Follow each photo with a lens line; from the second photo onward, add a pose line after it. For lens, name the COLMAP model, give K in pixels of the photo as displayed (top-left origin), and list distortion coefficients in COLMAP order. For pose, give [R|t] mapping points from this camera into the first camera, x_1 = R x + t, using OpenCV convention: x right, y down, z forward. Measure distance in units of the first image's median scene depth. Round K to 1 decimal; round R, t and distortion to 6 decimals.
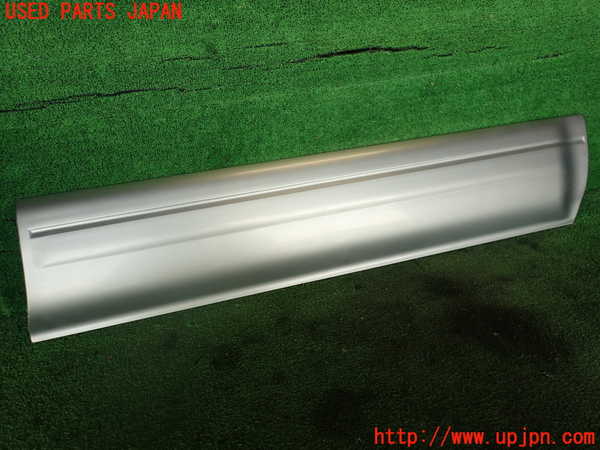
lens RADIAL K [[436.8, 0, 300.0], [0, 436.8, 225.3], [0, 0, 1]] dist [0.001838, -0.000486]
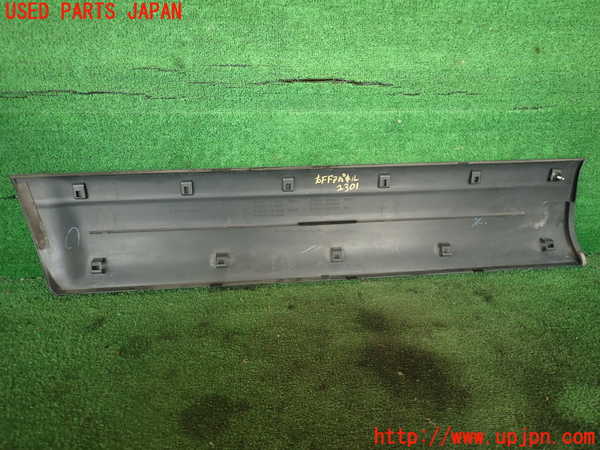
lens RADIAL K [[436.8, 0, 300.1], [0, 436.8, 224.6], [0, 0, 1]] dist [0.001838, -0.000486]
pose [[0.980866, 0.144385, -0.130596, 0.277841], [-0.154878, 0.985153, -0.074071, 0.027297], [0.117962, 0.092880, 0.988665, -0.008199]]
